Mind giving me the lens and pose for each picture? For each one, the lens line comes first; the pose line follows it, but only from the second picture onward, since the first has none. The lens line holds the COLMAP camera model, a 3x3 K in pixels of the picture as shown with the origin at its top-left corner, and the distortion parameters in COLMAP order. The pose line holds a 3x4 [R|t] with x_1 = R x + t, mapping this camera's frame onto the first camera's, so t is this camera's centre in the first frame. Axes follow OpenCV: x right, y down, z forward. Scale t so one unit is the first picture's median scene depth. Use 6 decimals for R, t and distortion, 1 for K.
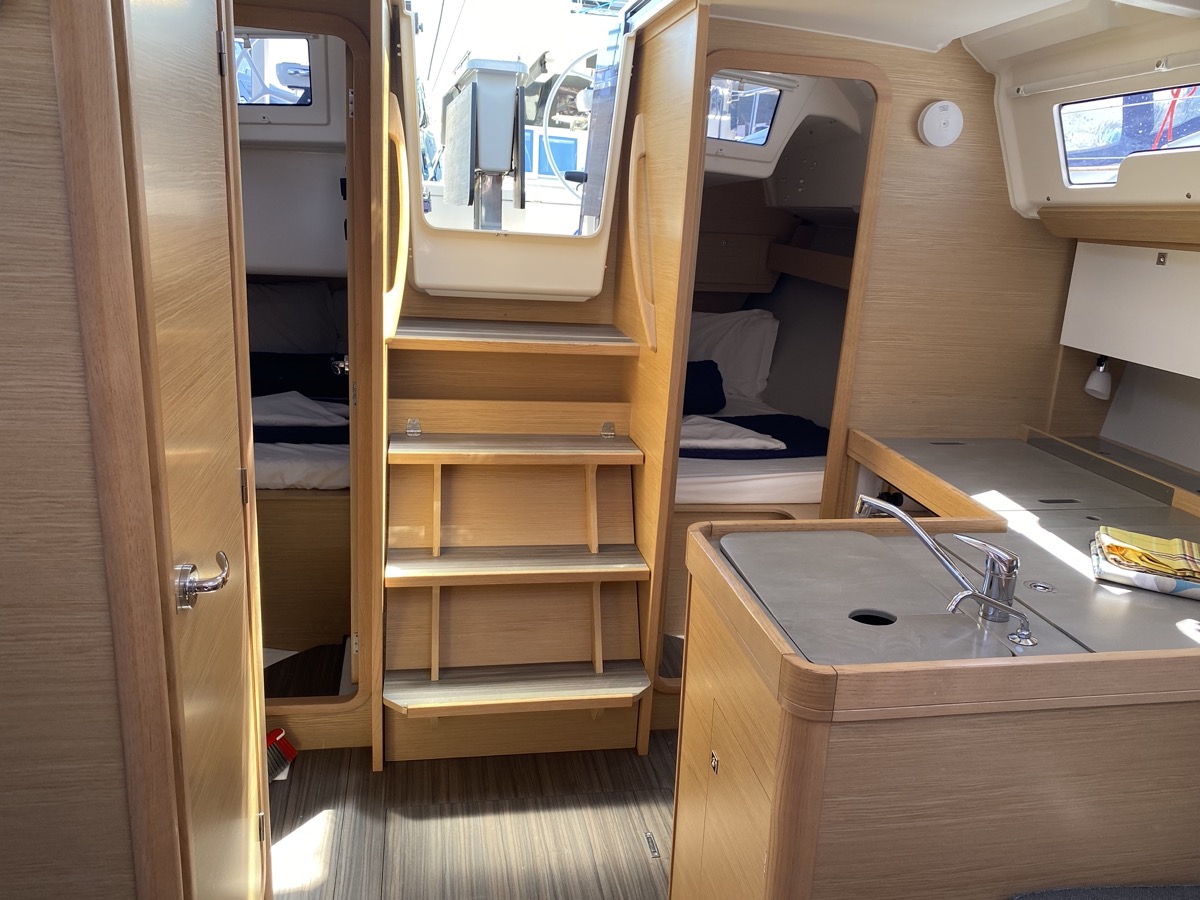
lens RADIAL K [[928.8, 0, 598.1], [0, 928.8, 446.8], [0, 0, 1]] dist [0.032335, -0.036948]
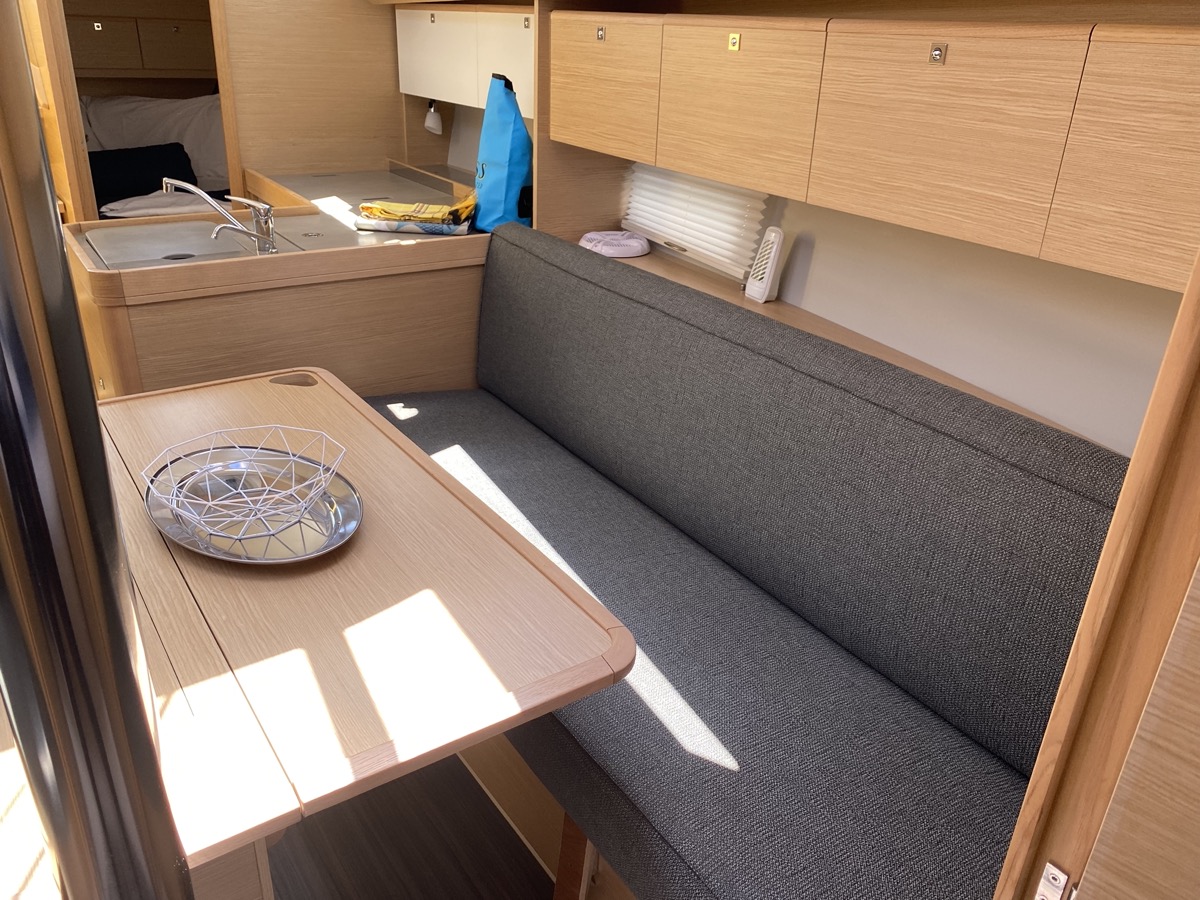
lens RADIAL K [[928.8, 0, 603.7], [0, 928.8, 449.0], [0, 0, 1]] dist [0.032335, -0.036948]
pose [[0.910411, -0.185486, 0.369794, 0.182705], [0.115343, 0.972218, 0.203689, 0.154500], [-0.397301, -0.142787, 0.906512, -0.412932]]
